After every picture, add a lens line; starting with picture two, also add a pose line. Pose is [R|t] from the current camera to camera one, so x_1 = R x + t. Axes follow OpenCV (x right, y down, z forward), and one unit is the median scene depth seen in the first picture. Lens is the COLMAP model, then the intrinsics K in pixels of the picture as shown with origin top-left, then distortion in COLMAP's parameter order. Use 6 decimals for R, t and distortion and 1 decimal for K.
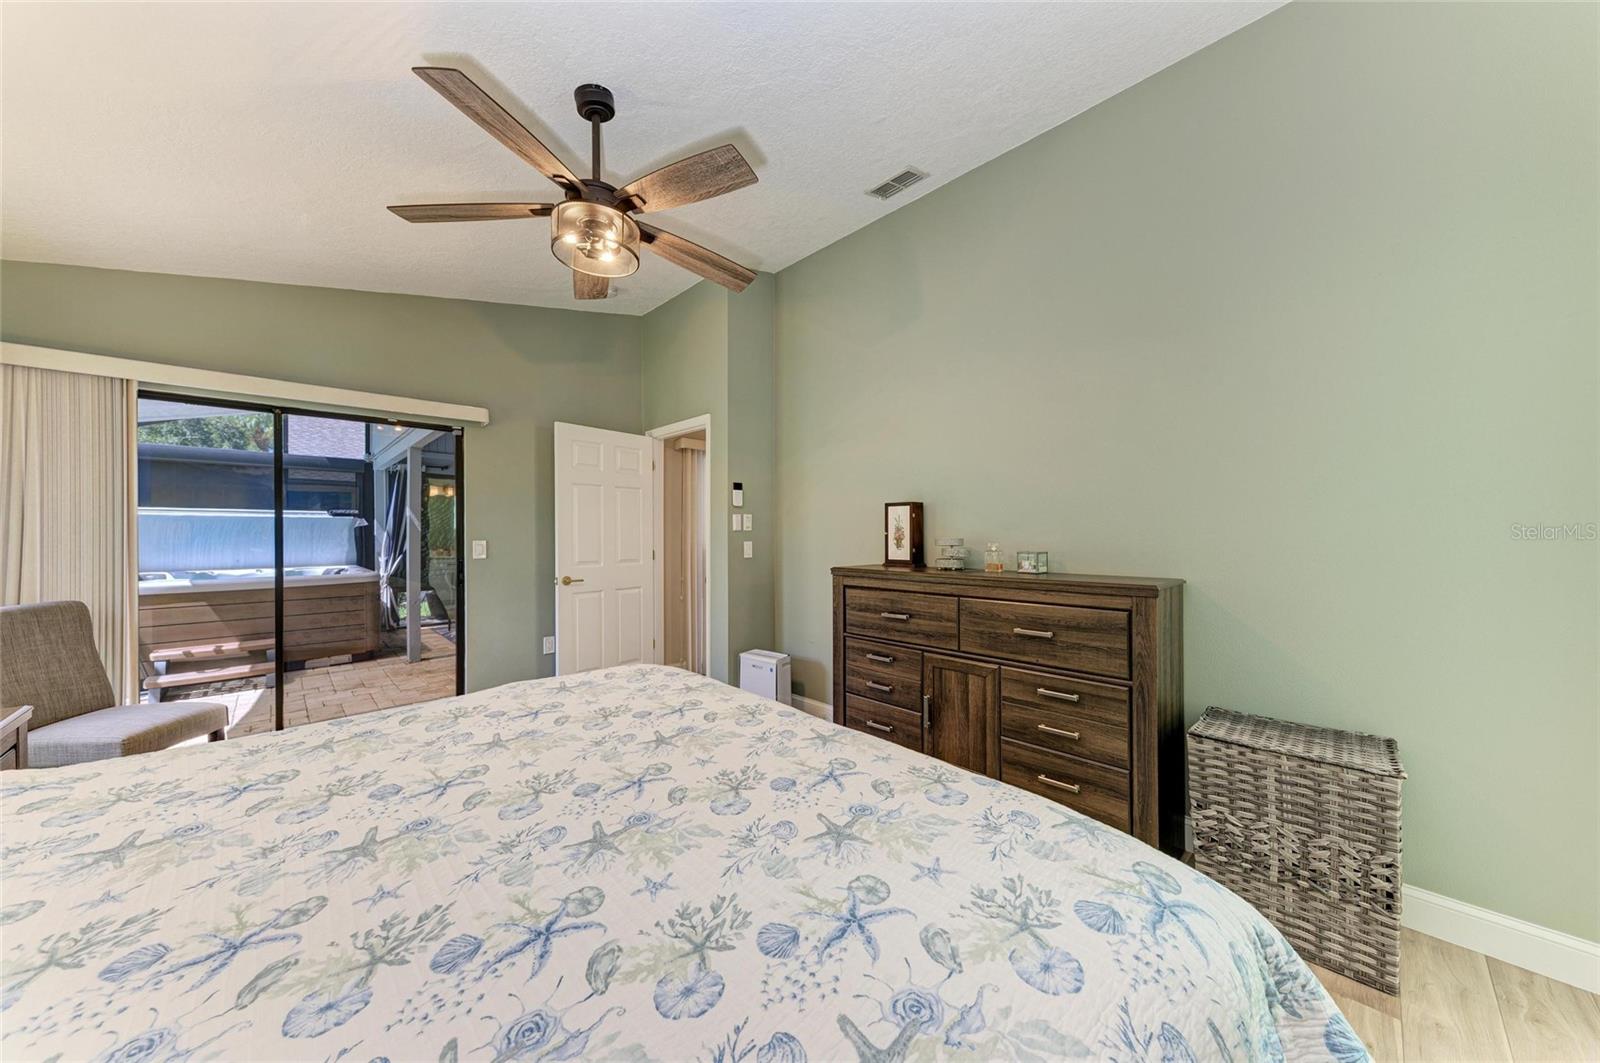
lens RADIAL K [[523.7, 0, 809.7], [0, 523.7, 529.3], [0, 0, 1]] dist [0.000865, 0.000005]
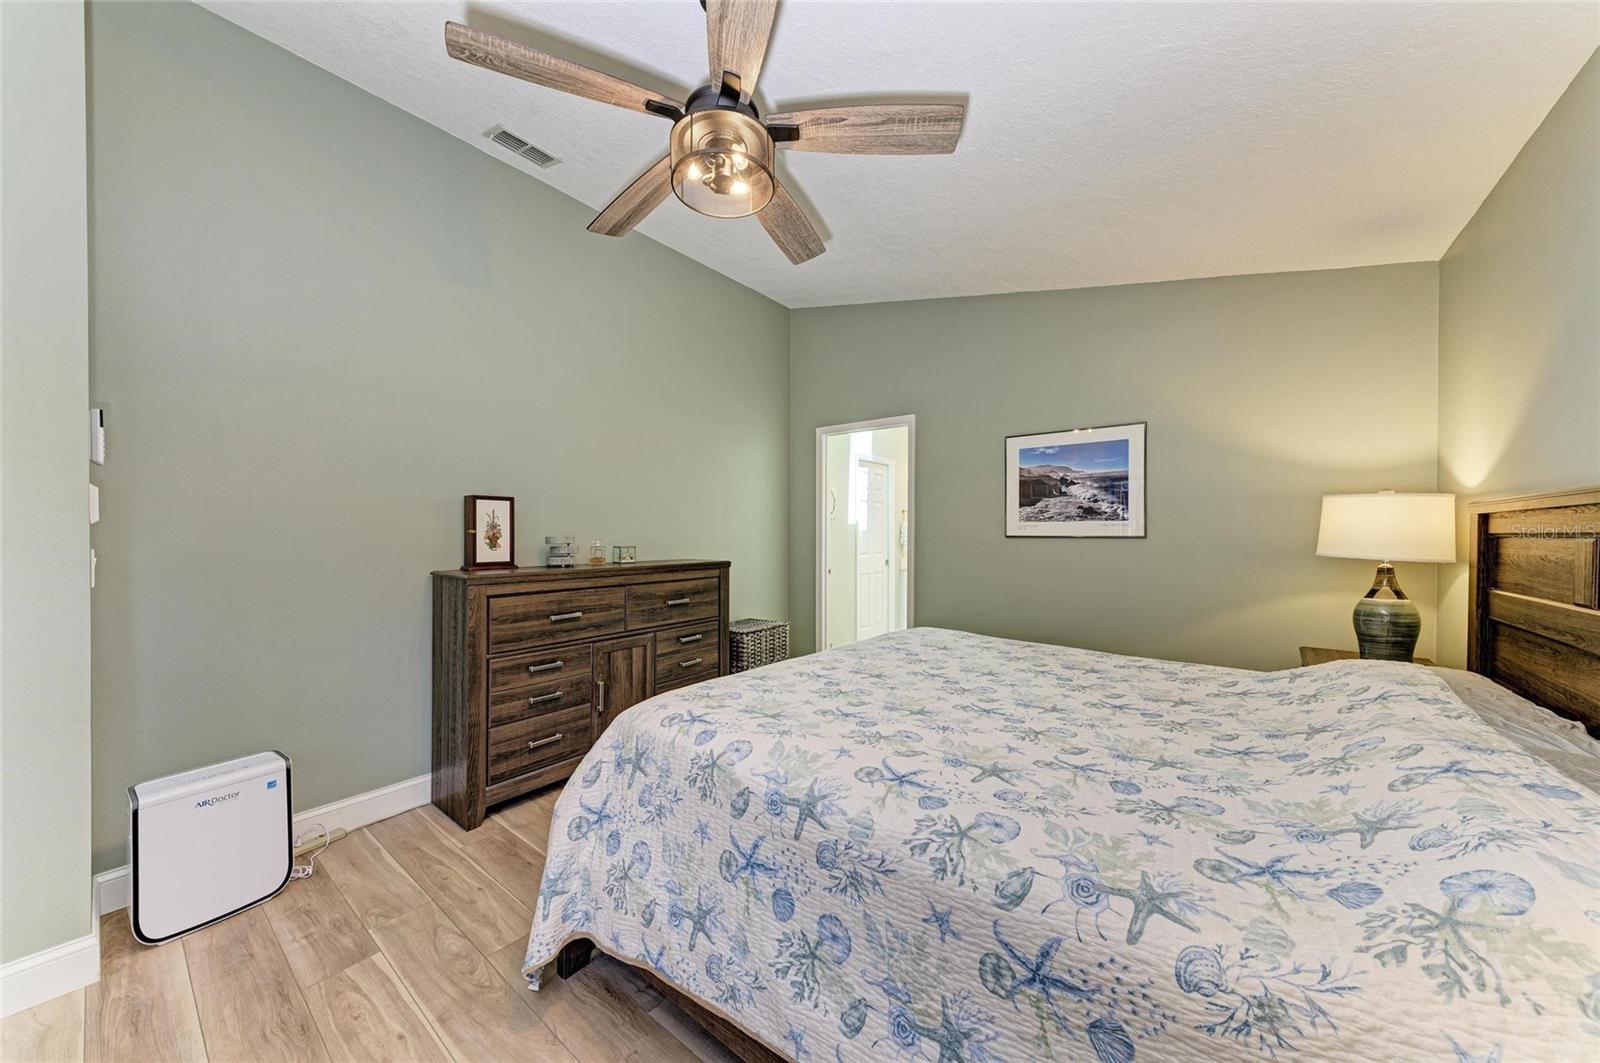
lens RADIAL K [[546.8, 0, 807.8], [0, 546.8, 533.6], [0, 0, 1]] dist [0.001635, 0.000046]
pose [[-0.123974, 0.010210, 0.992233, -0.943195], [-0.003101, 0.999938, -0.010677, 0.022804], [-0.992281, -0.004400, -0.123935, 0.708645]]
